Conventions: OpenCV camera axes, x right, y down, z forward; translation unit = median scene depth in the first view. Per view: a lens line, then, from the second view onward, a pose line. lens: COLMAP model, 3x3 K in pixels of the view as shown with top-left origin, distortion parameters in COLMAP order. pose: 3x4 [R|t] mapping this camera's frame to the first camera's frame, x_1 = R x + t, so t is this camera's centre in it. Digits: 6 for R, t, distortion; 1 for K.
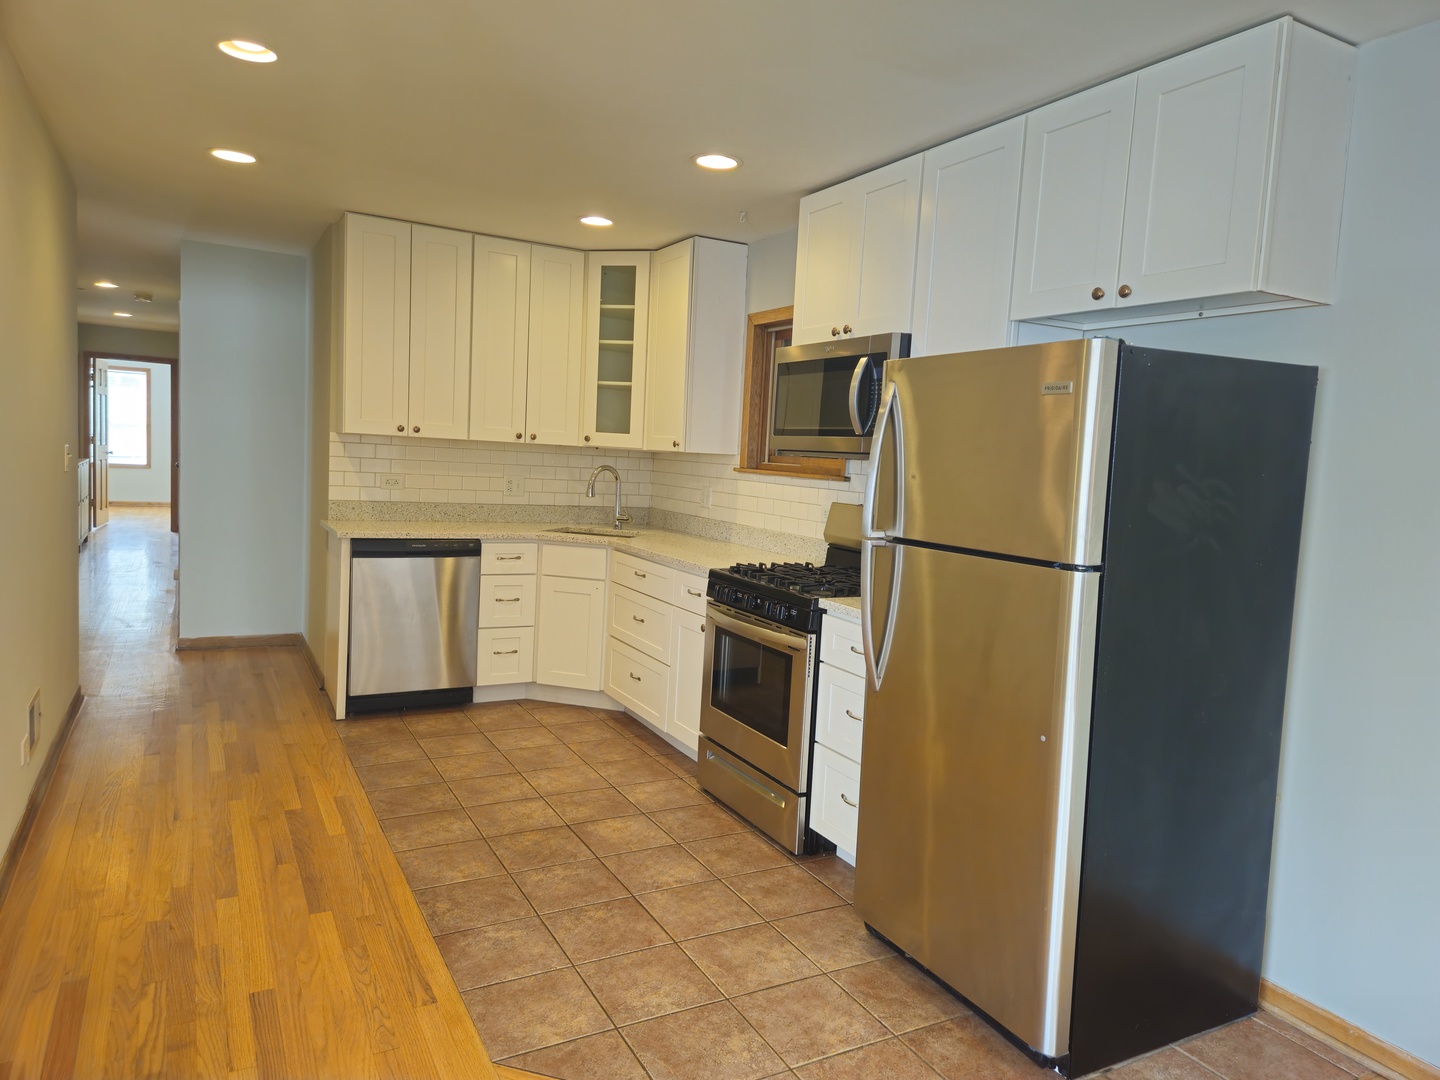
lens RADIAL K [[970.7, 0, 736.1], [0, 970.7, 535.1], [0, 0, 1]] dist [0.069388, -0.057510]
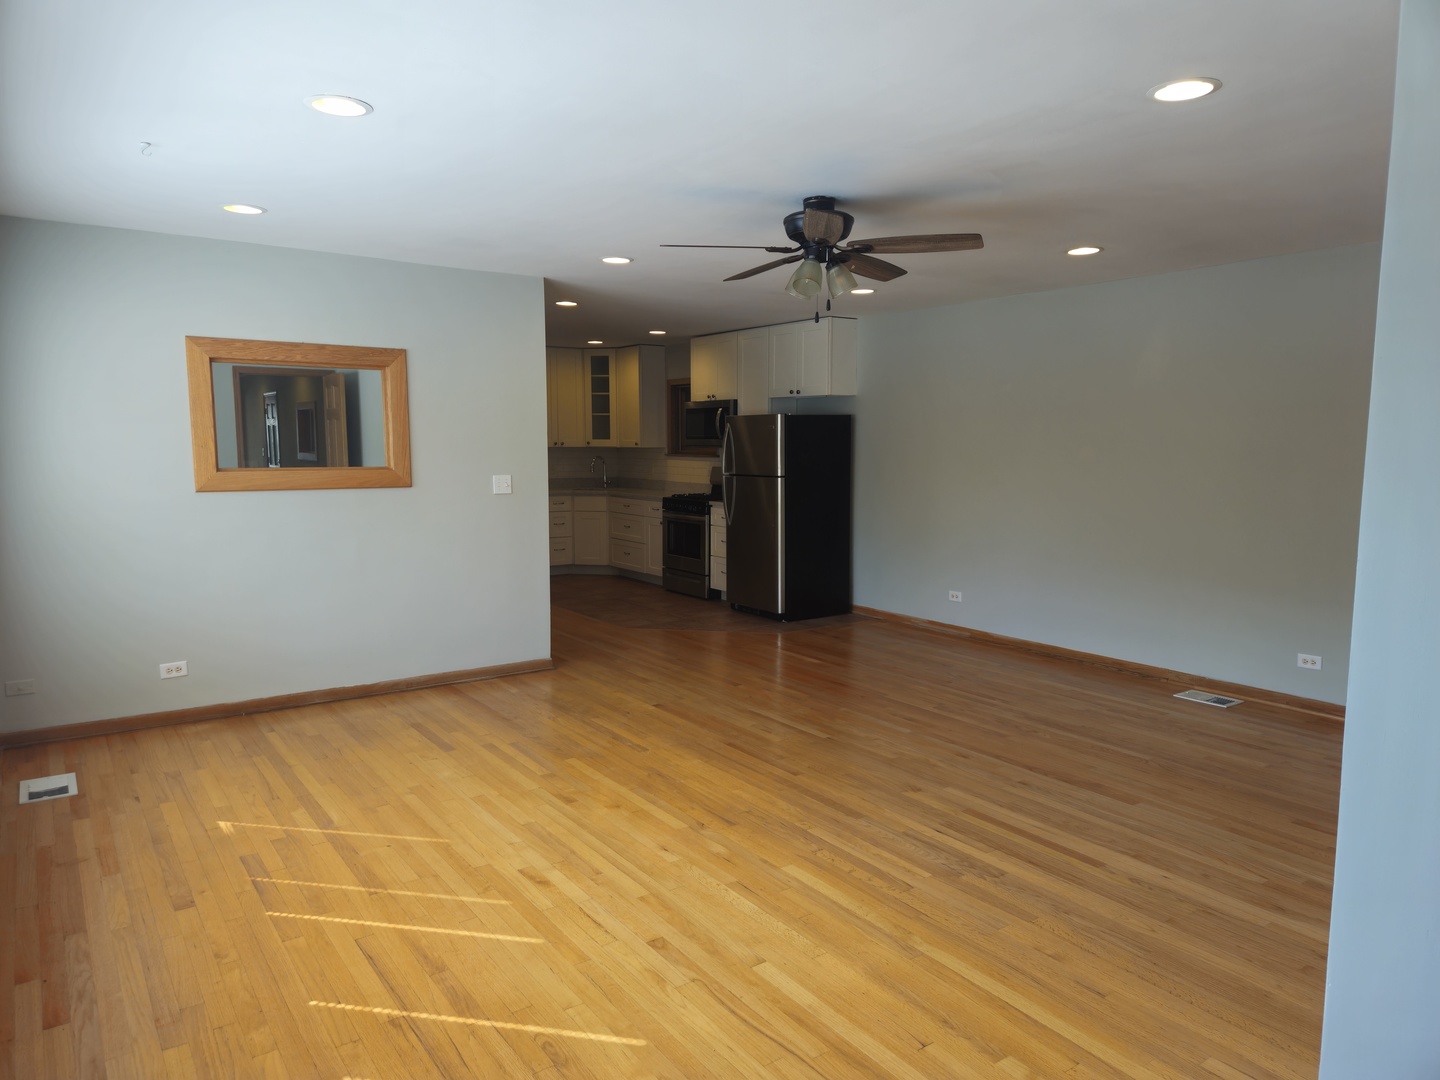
lens RADIAL K [[953.9, 0, 715.1], [0, 953.9, 545.9], [0, 0, 1]] dist [0.064495, -0.047128]
pose [[0.993974, -0.062887, 0.089787, -0.093576], [0.060108, 0.997635, 0.033327, 0.067029], [-0.091671, -0.027729, 0.995403, -1.070053]]
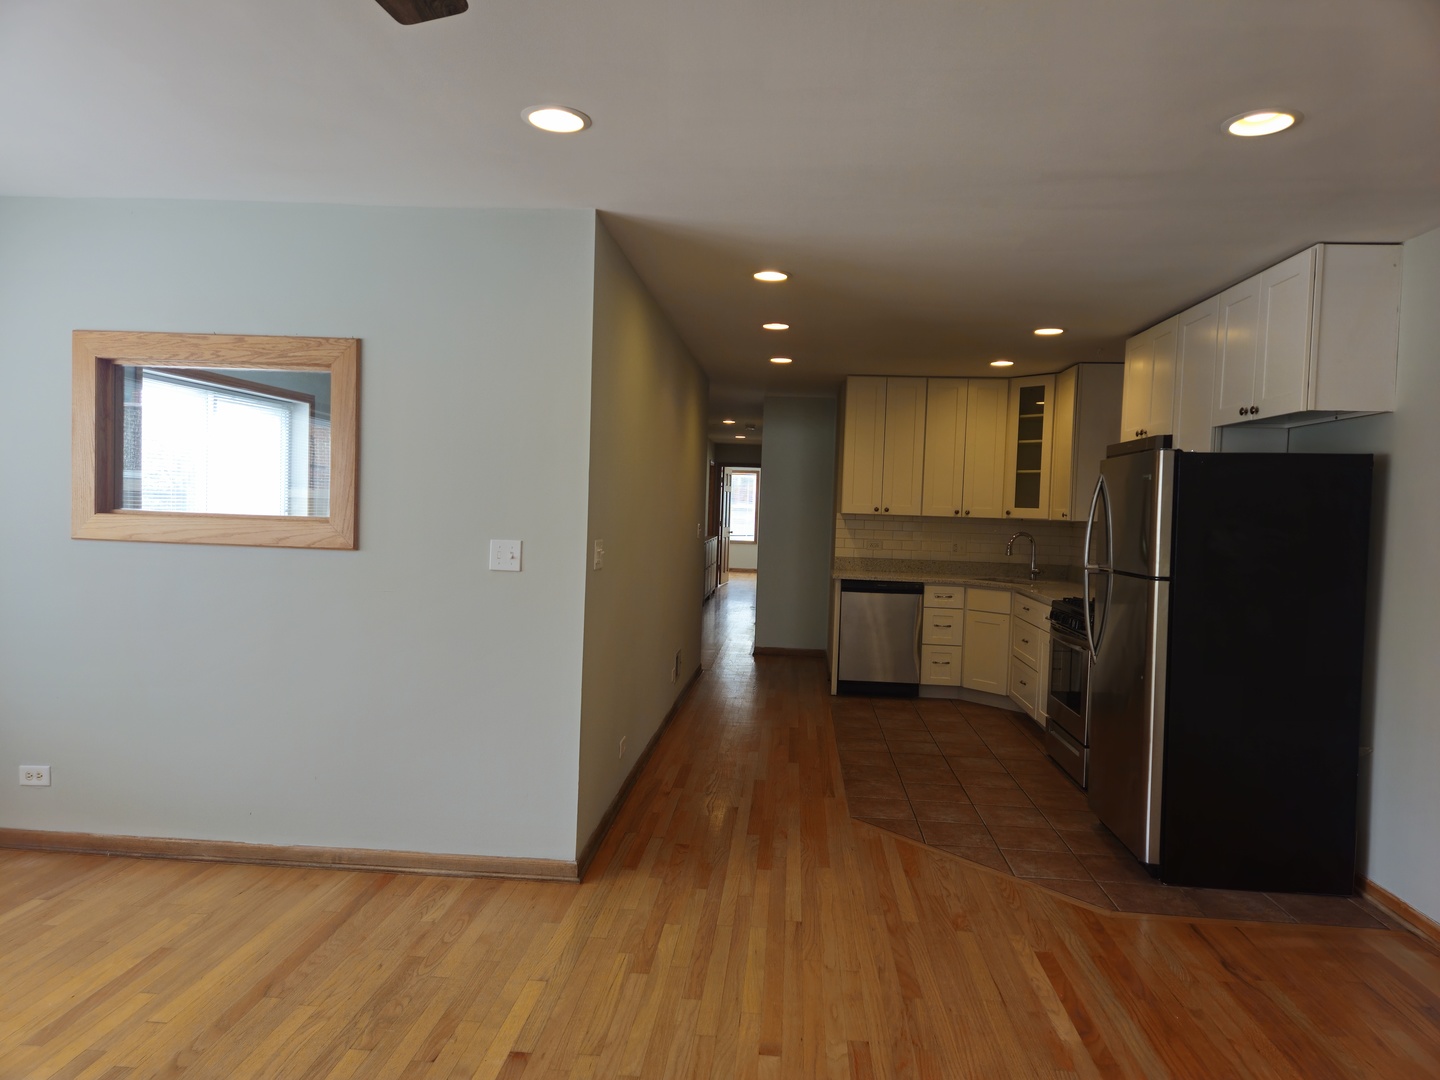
lens RADIAL K [[953.9, 0, 715.1], [0, 953.9, 545.9], [0, 0, 1]] dist [0.064495, -0.047128]
pose [[0.831641, -0.003845, -0.555300, 0.279414], [-0.034653, 0.997668, -0.058805, 0.044796], [0.554231, 0.068147, 0.829569, -0.376716]]
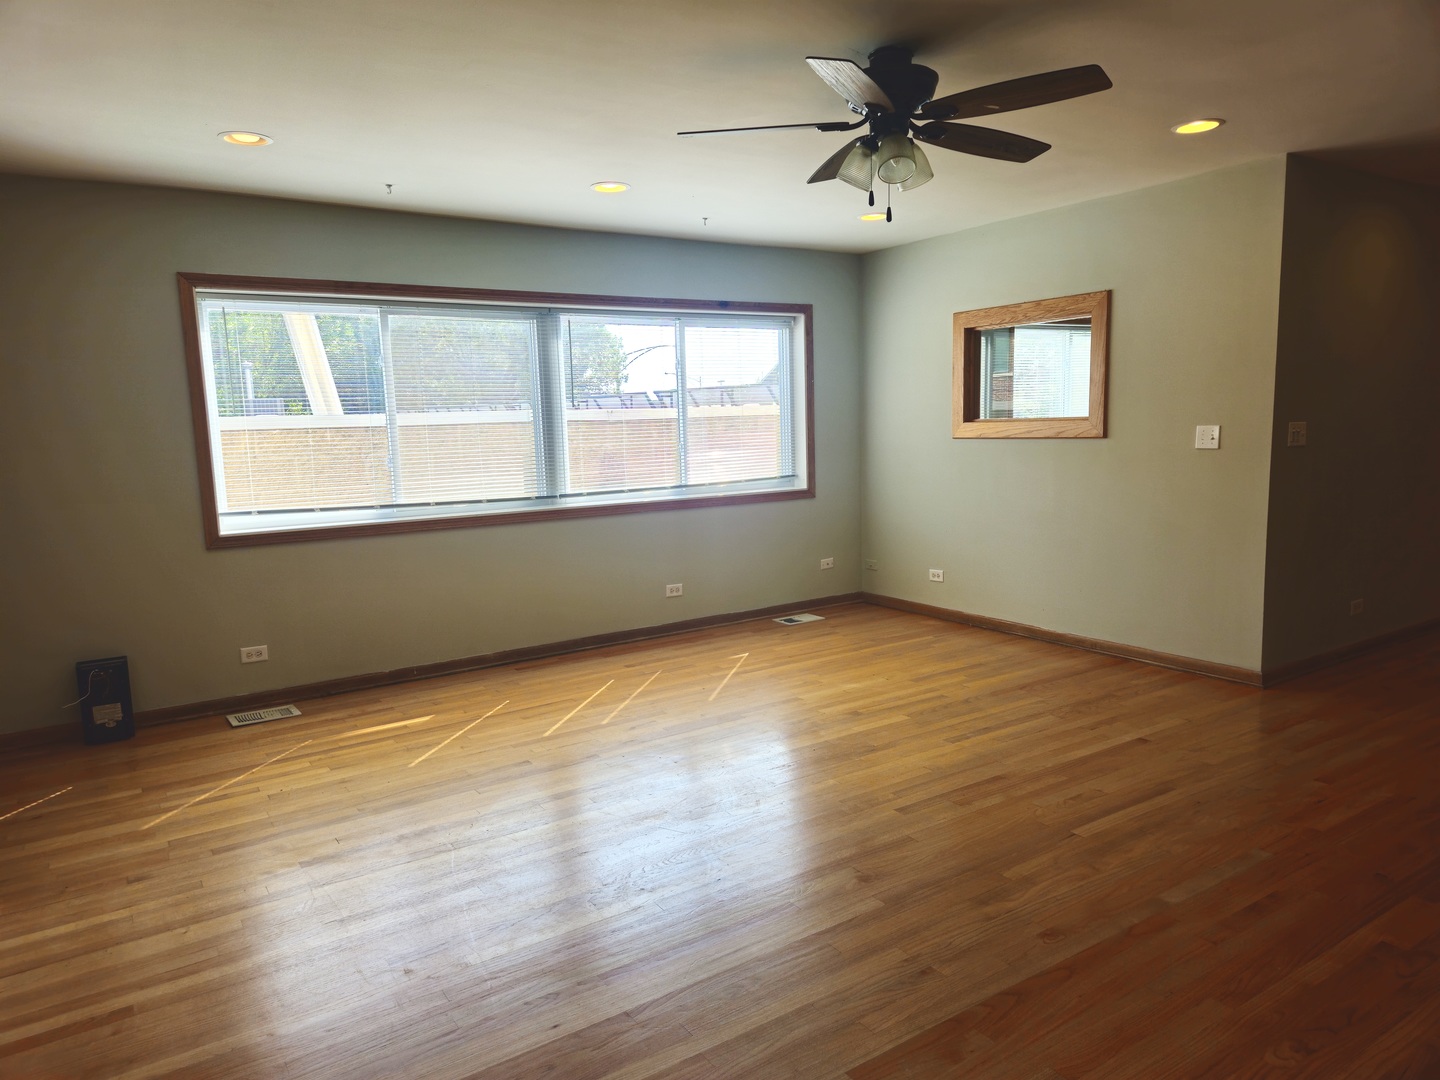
lens RADIAL K [[953.9, 0, 715.1], [0, 953.9, 545.9], [0, 0, 1]] dist [0.064495, -0.047128]
pose [[0.068176, 0.074811, -0.994865, 0.678818], [-0.048660, 0.996247, 0.071580, 0.077385], [0.996486, 0.043530, 0.071560, -0.422742]]
